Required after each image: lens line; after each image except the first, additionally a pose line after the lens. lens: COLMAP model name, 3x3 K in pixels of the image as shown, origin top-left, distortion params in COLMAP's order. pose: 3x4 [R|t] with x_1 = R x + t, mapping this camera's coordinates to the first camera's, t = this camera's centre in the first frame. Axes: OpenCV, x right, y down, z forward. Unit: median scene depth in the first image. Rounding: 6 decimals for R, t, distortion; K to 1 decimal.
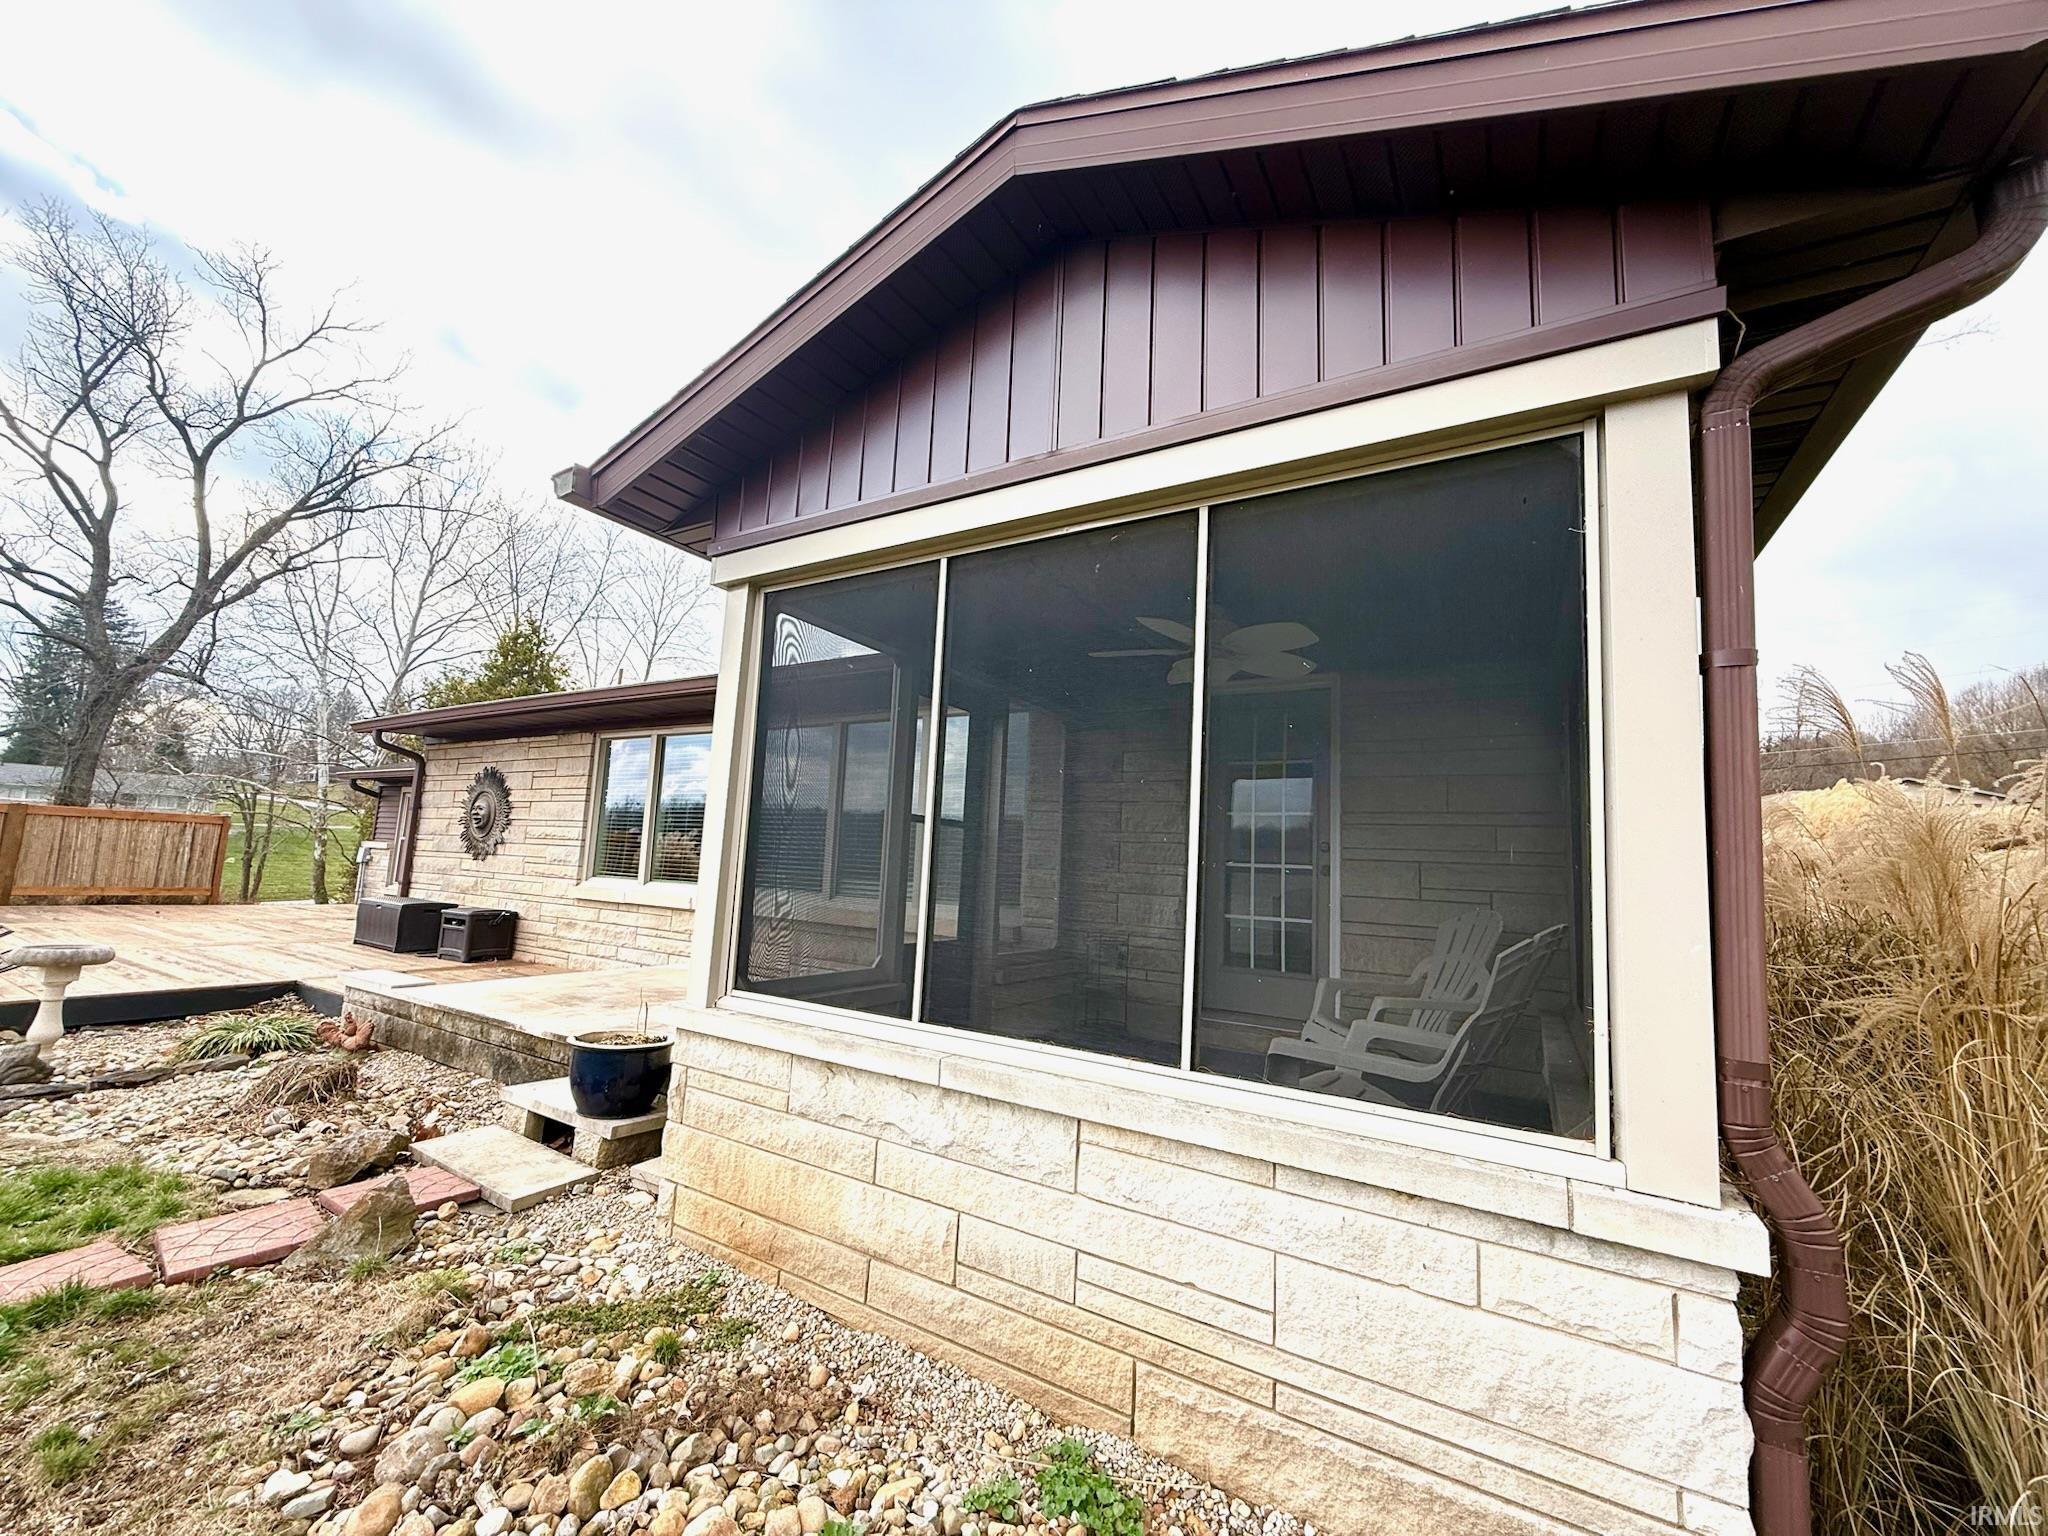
lens RADIAL K [[817.2, 0, 1026.3], [0, 817.2, 774.9], [0, 0, 1]] dist [-0.000198, 0.000020]
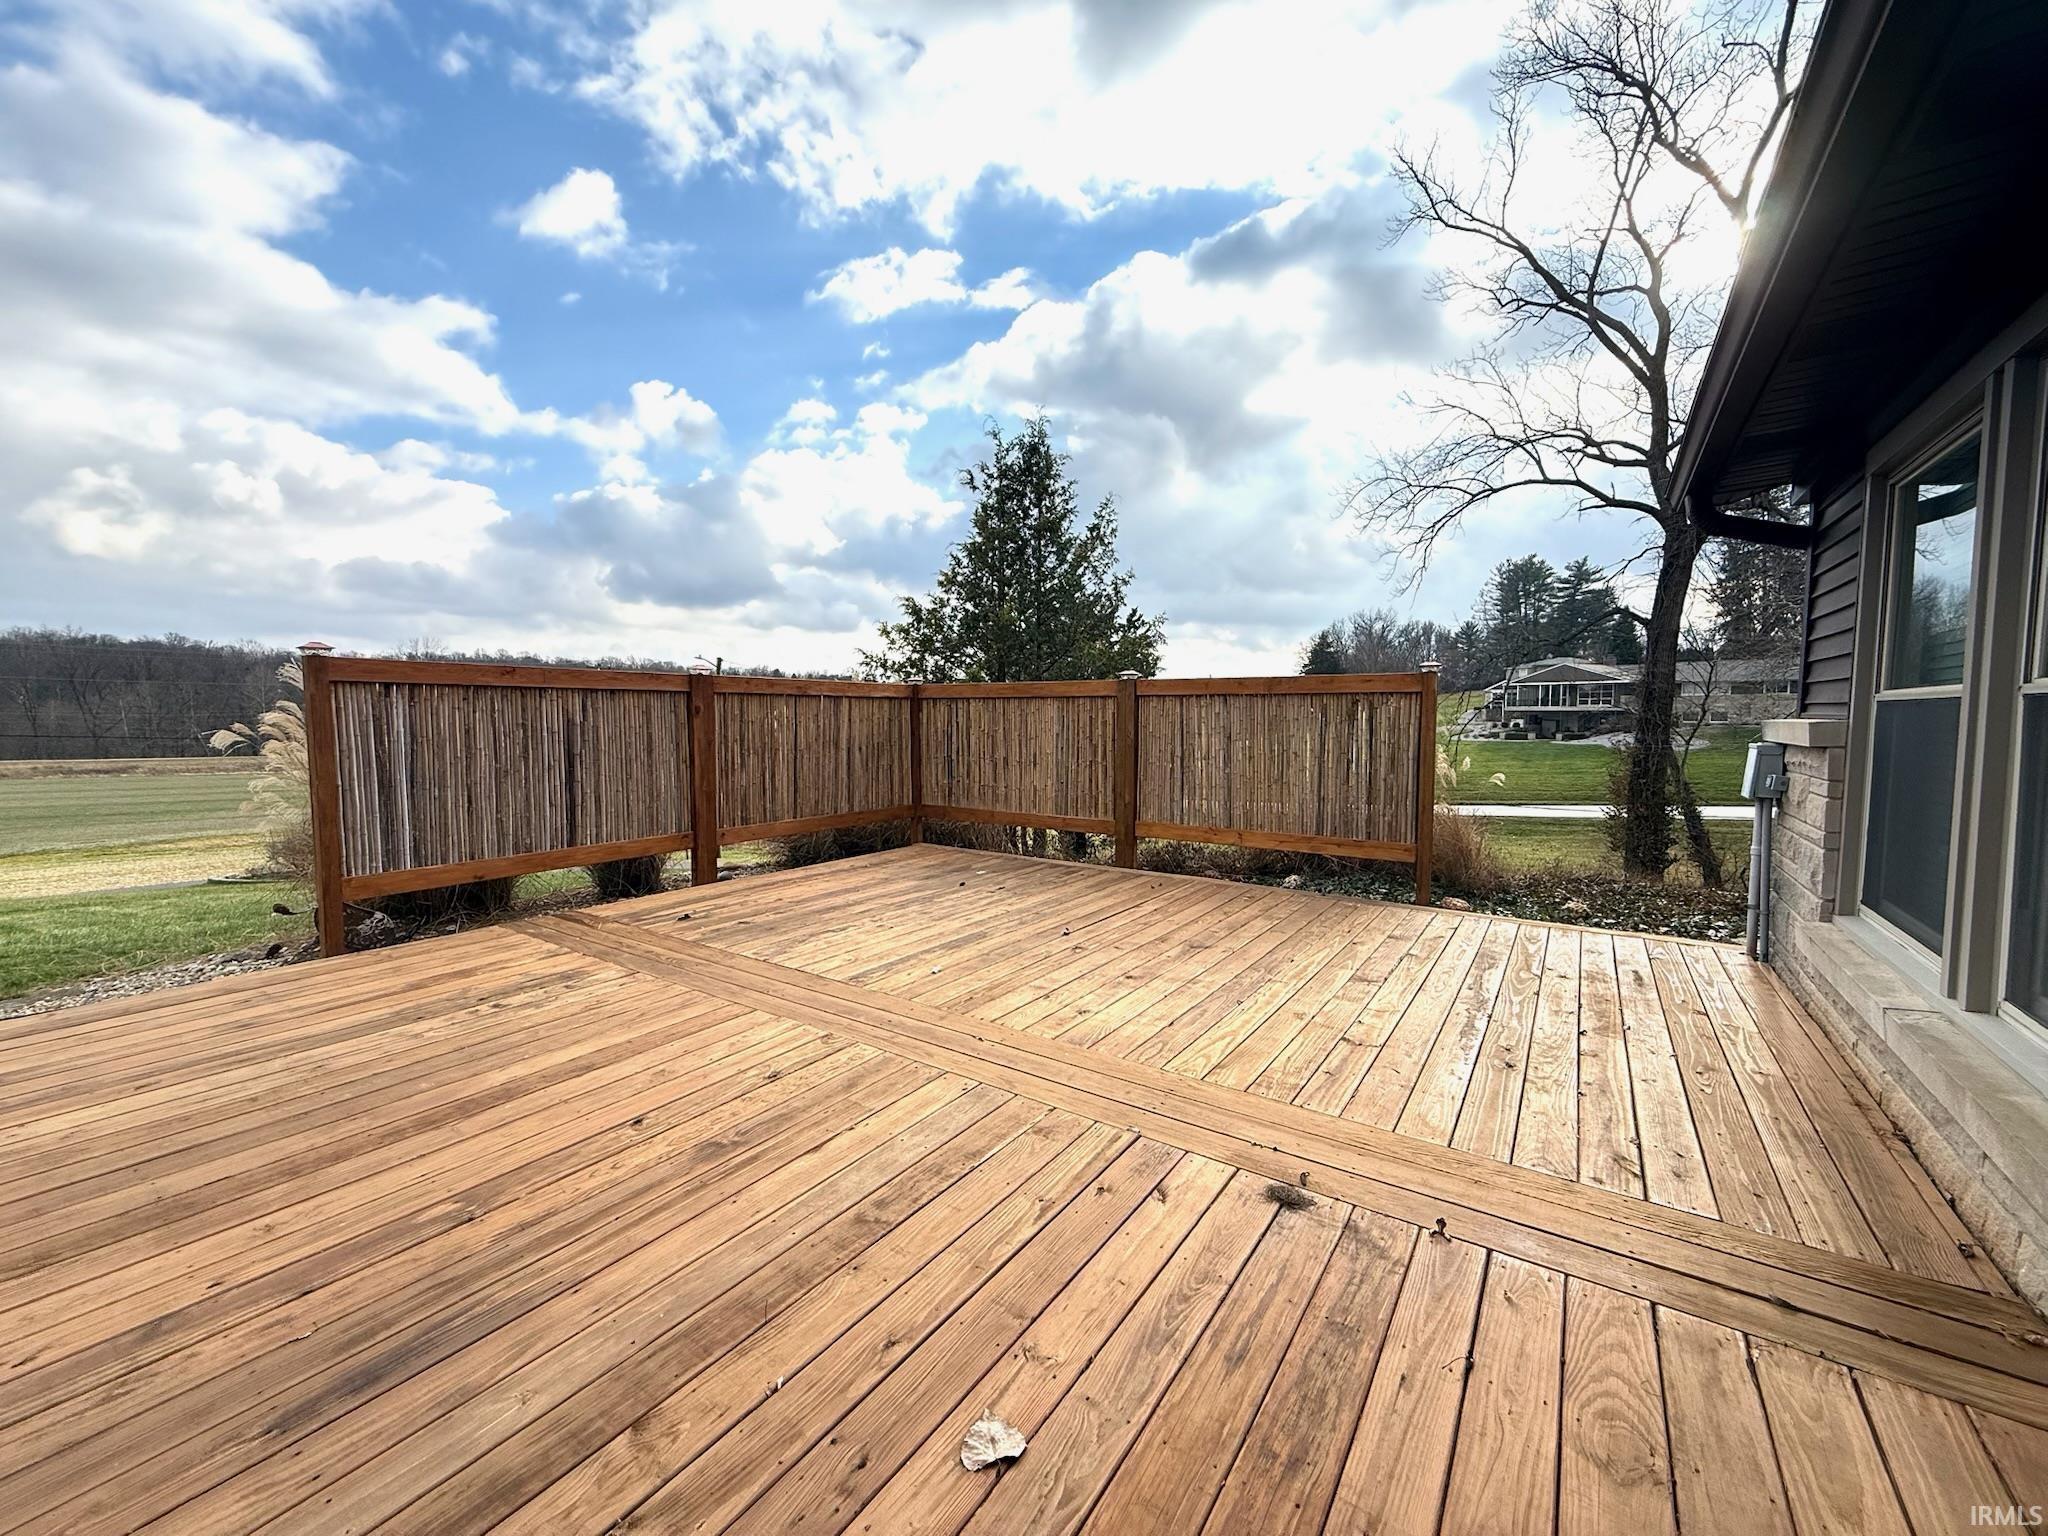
lens RADIAL K [[817.2, 0, 1030.6], [0, 817.2, 773.4], [0, 0, 1]] dist [-0.000198, 0.000020]
pose [[-0.053370, 0.021176, -0.998350, -0.255492], [0.116255, 0.993108, 0.014850, 0.032811], [0.991784, -0.115271, -0.055464, 0.374097]]
